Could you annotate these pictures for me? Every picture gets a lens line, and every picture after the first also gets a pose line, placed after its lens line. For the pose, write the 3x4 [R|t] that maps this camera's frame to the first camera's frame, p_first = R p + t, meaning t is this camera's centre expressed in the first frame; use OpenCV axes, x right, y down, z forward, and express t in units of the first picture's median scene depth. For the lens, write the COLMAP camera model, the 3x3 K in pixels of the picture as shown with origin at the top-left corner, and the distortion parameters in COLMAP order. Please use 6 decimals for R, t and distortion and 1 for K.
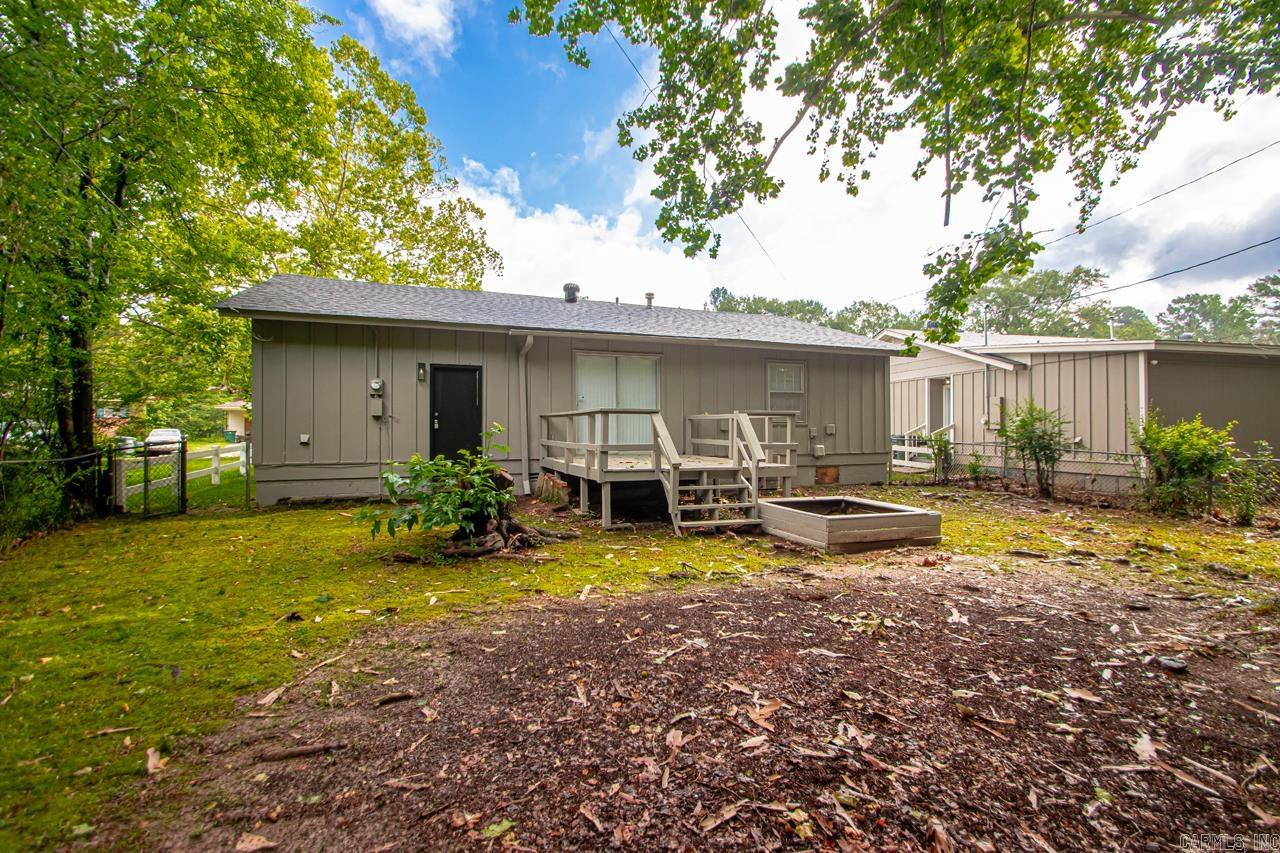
lens RADIAL K [[585.2, 0, 642.6], [0, 585.2, 423.8], [0, 0, 1]] dist [0.028499, -0.023010]
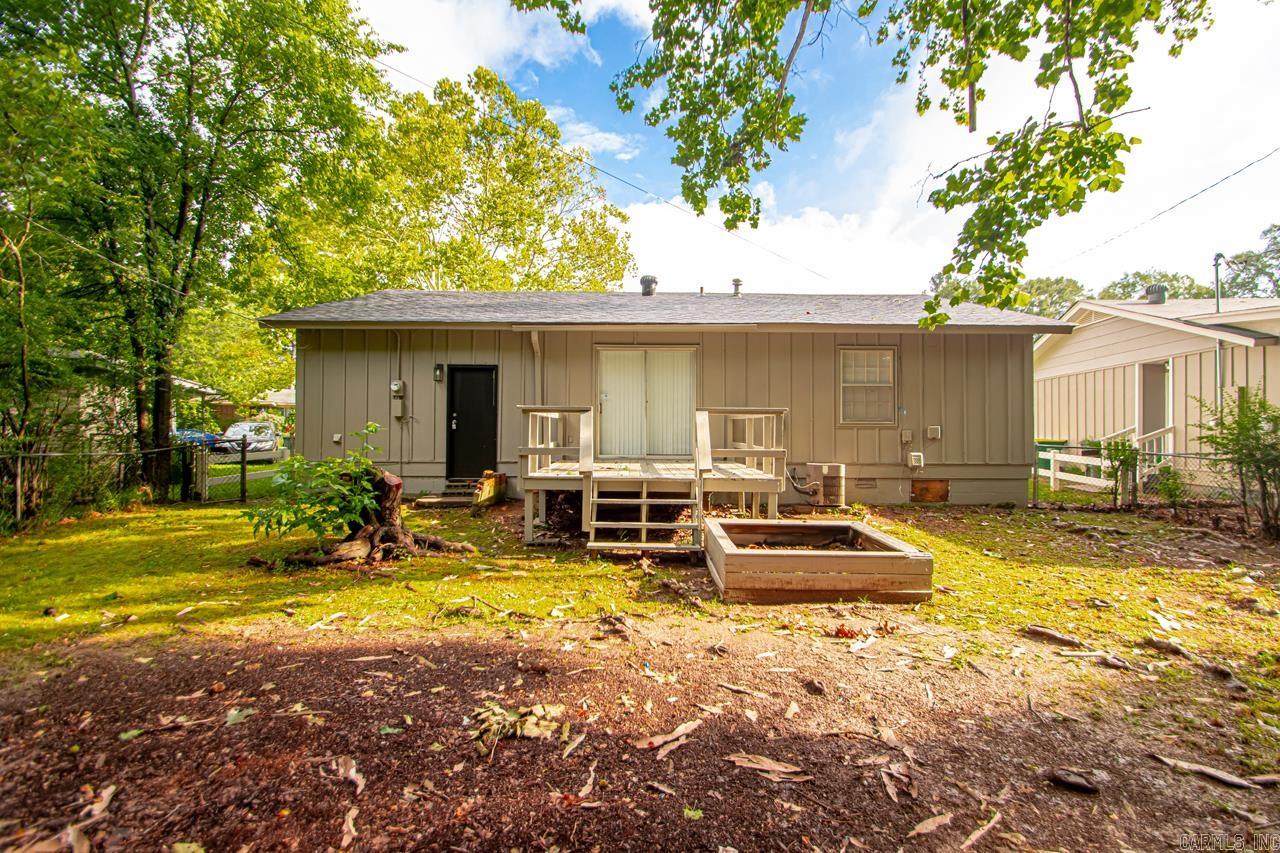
lens RADIAL K [[585.2, 0, 642.6], [0, 585.2, 423.8], [0, 0, 1]] dist [0.028499, -0.023010]
pose [[0.934344, 0.000822, -0.356371, 0.298272], [-0.002281, 0.999991, -0.003676, 0.002093], [0.356365, 0.004248, 0.934337, 0.173816]]
